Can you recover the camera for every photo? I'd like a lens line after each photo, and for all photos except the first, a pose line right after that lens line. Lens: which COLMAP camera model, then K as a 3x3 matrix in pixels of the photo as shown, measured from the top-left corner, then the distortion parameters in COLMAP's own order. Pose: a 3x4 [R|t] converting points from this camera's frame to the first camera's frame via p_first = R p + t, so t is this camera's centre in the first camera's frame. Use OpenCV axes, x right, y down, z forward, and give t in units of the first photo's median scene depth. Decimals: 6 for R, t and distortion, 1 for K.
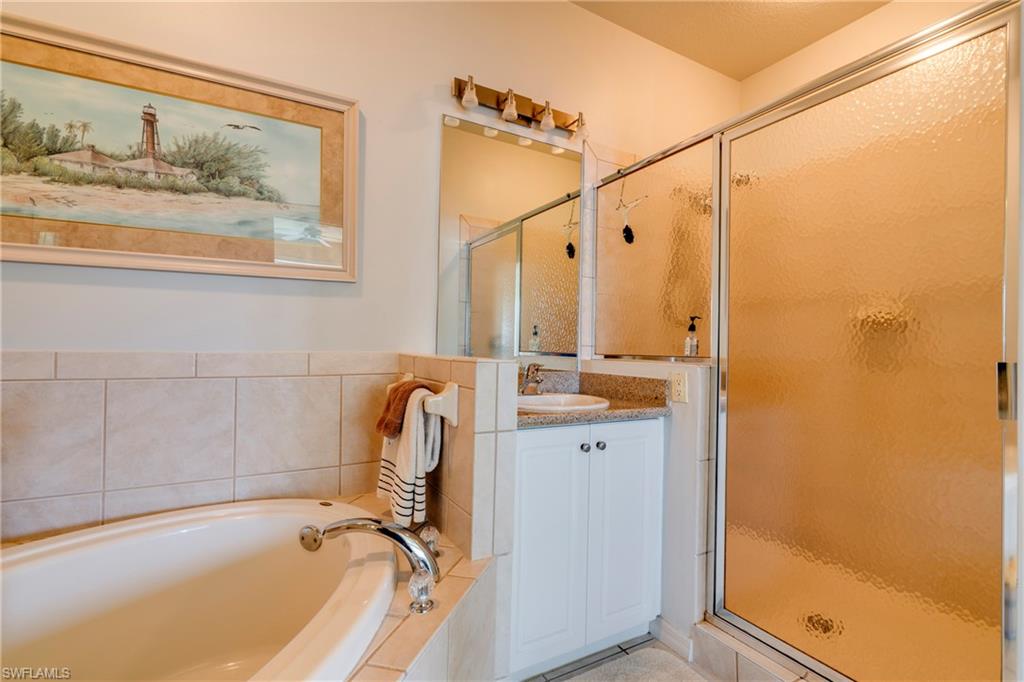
lens RADIAL K [[458.9, 0, 510.6], [0, 458.9, 343.6], [0, 0, 1]] dist [-0.006648, 0.001417]
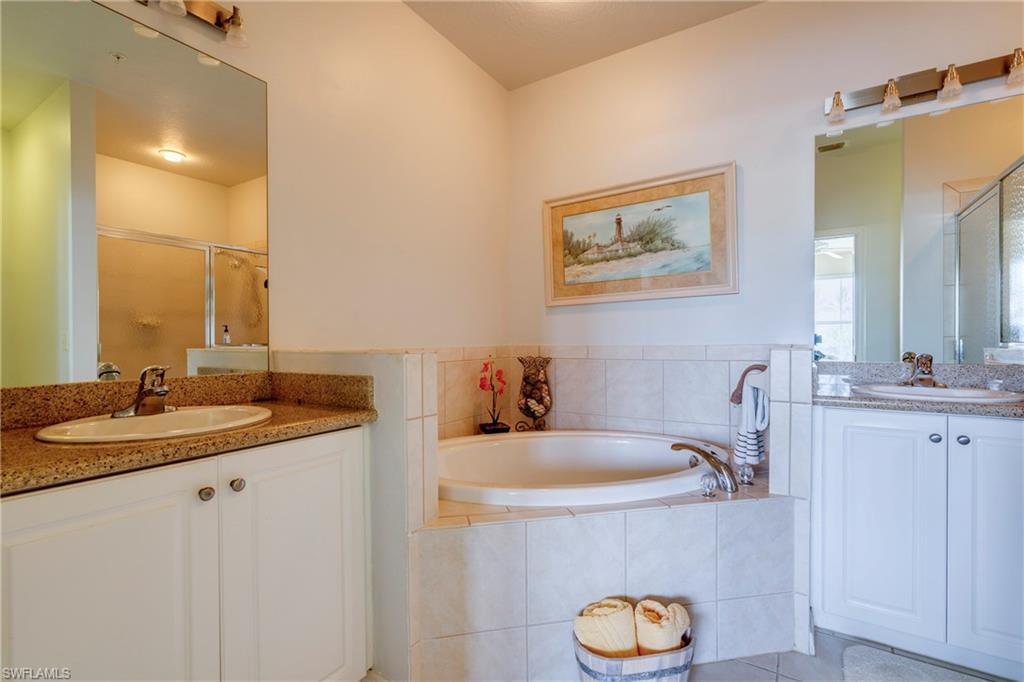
lens RADIAL K [[458.9, 0, 514.4], [0, 458.9, 341.3], [0, 0, 1]] dist [-0.006648, 0.001417]
pose [[0.475695, -0.019031, -0.879404, 0.630969], [0.020552, 0.999733, -0.010518, 0.011856], [0.879370, -0.013070, 0.475959, -0.270477]]
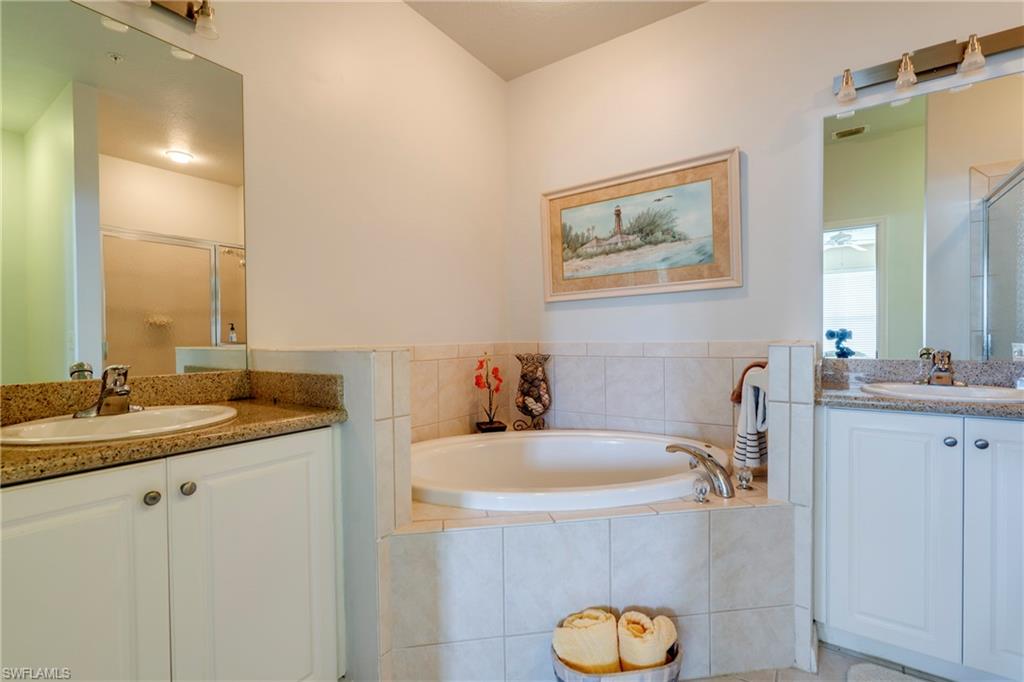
lens RADIAL K [[458.9, 0, 513.8], [0, 458.9, 340.9], [0, 0, 1]] dist [-0.006648, 0.001417]
pose [[0.437774, -0.015823, -0.898946, 0.629966], [0.024647, 0.999681, -0.005593, 0.013324], [0.898747, -0.019708, 0.438024, -0.168844]]
